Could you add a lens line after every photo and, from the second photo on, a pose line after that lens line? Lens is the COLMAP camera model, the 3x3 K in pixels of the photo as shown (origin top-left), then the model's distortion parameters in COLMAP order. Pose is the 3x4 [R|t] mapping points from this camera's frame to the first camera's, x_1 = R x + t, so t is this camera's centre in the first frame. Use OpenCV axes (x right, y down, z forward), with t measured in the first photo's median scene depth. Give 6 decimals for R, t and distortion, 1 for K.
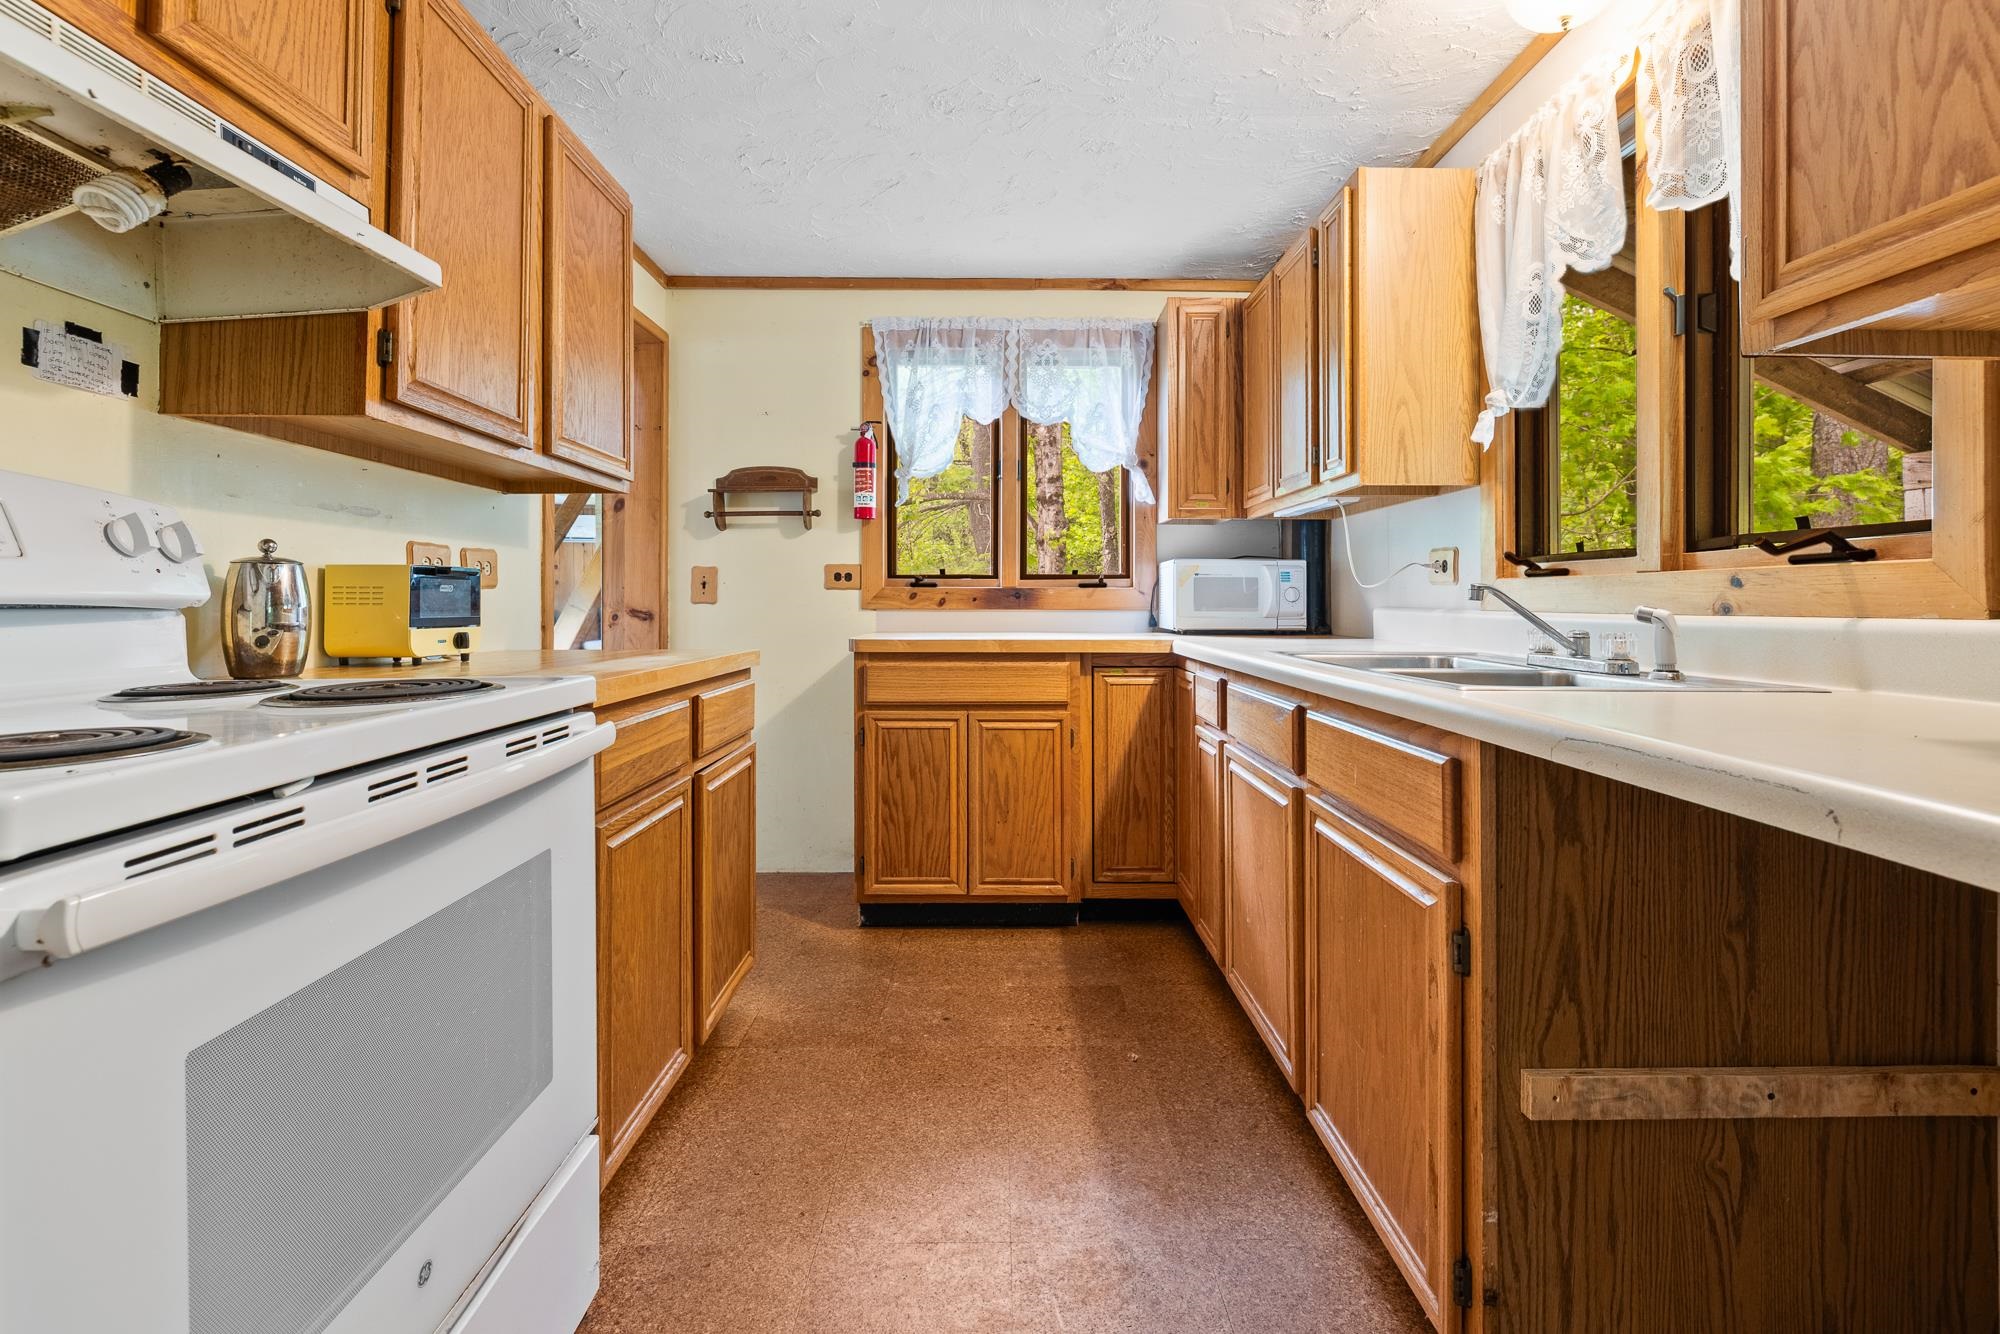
lens RADIAL K [[867.0, 0, 1009.1], [0, 867.0, 611.8], [0, 0, 1]] dist [-0.000781, -0.000423]
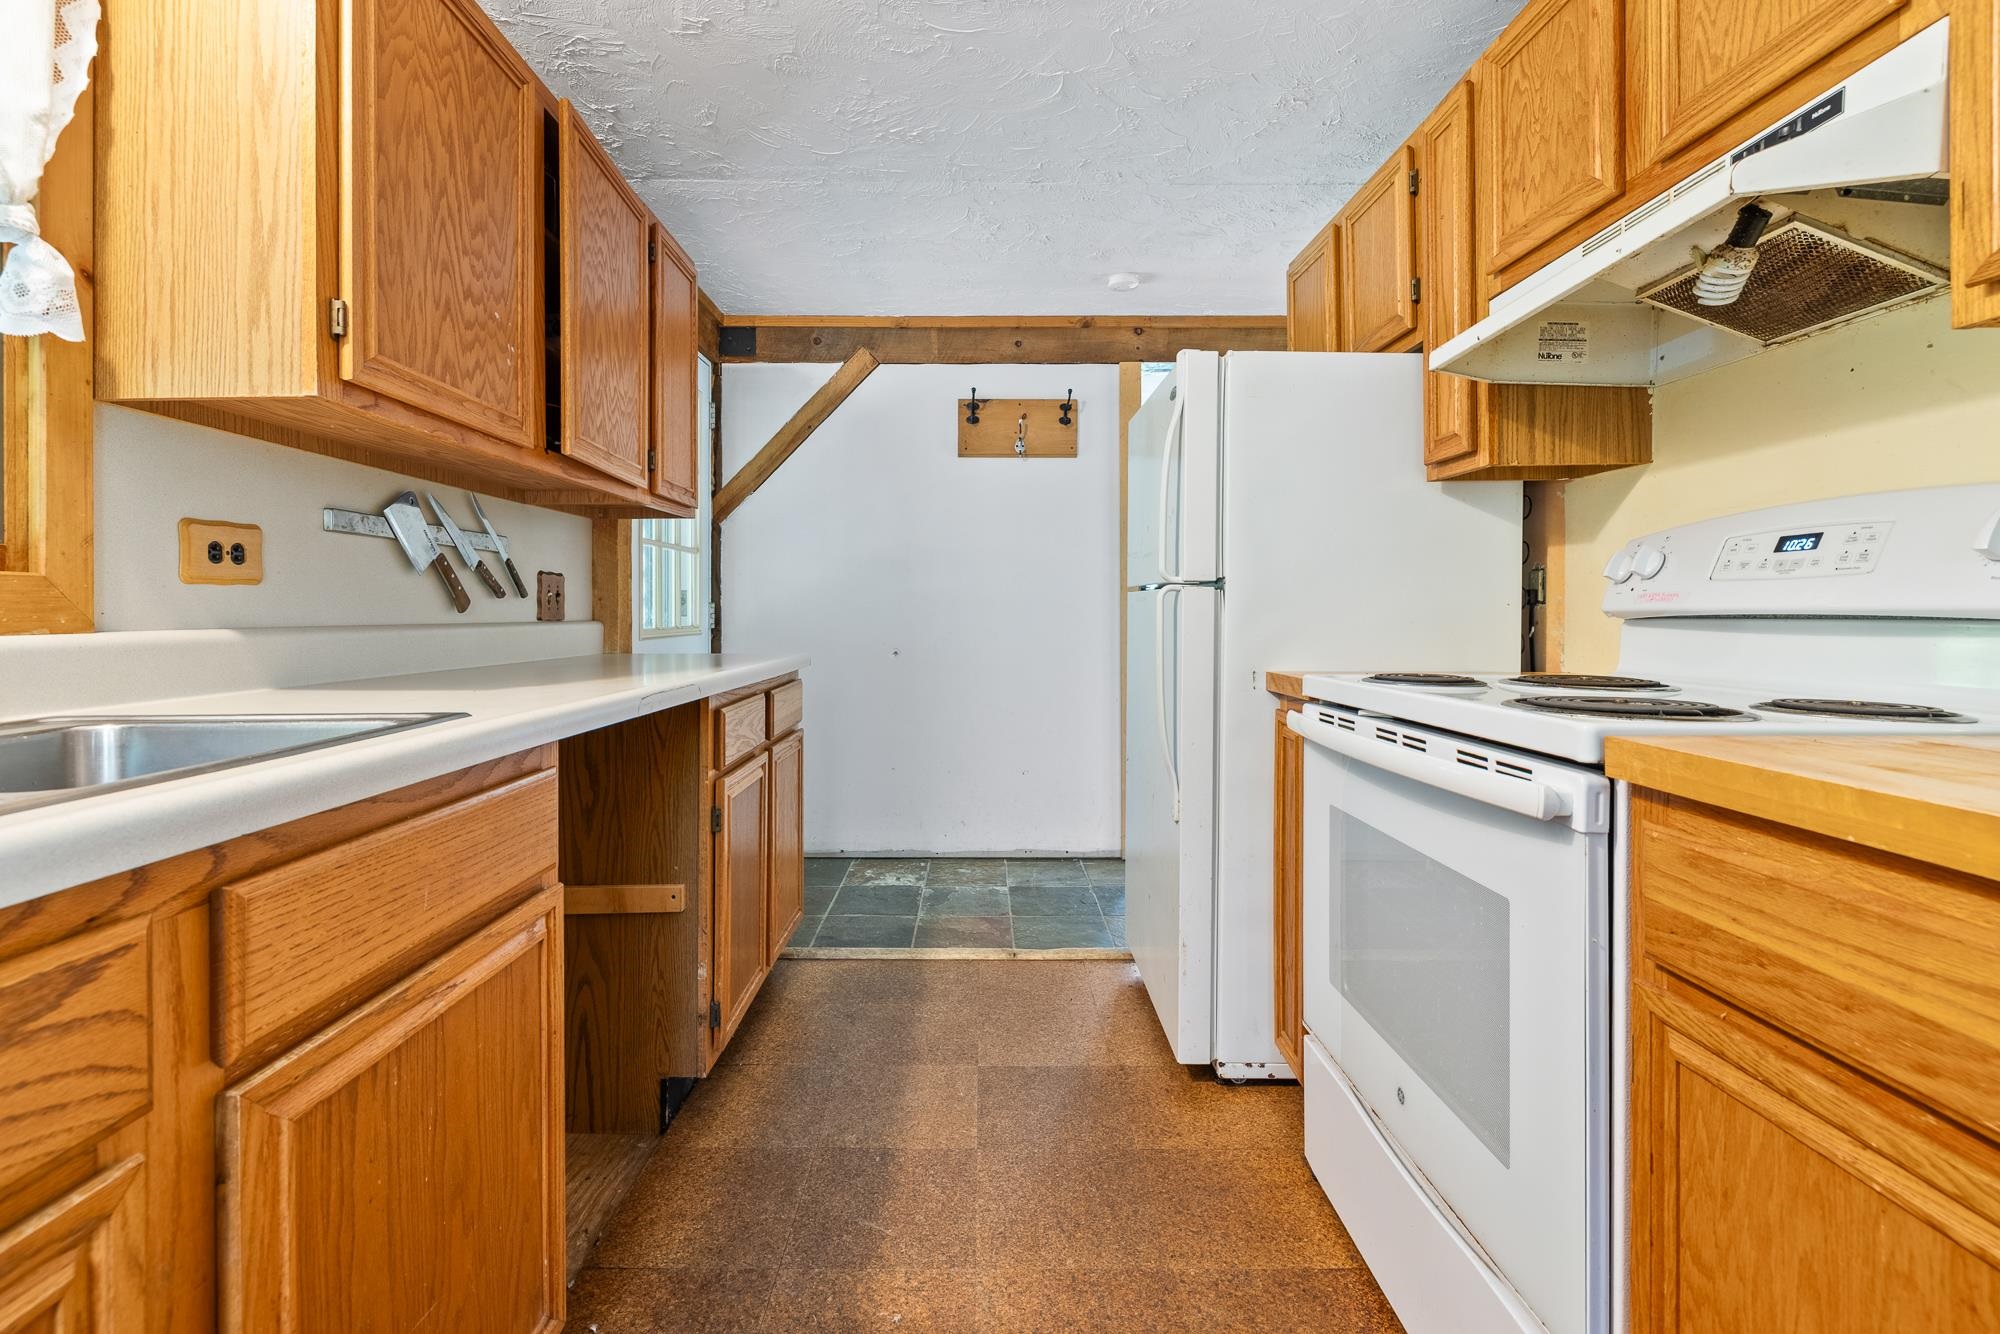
lens RADIAL K [[867.0, 0, 1009.1], [0, 867.0, 611.8], [0, 0, 1]] dist [-0.000781, -0.000423]
pose [[-0.999957, 0.003927, 0.008445, -0.049441], [0.004033, 0.999913, 0.012552, -0.031111], [-0.008395, 0.012585, -0.999886, 2.213168]]
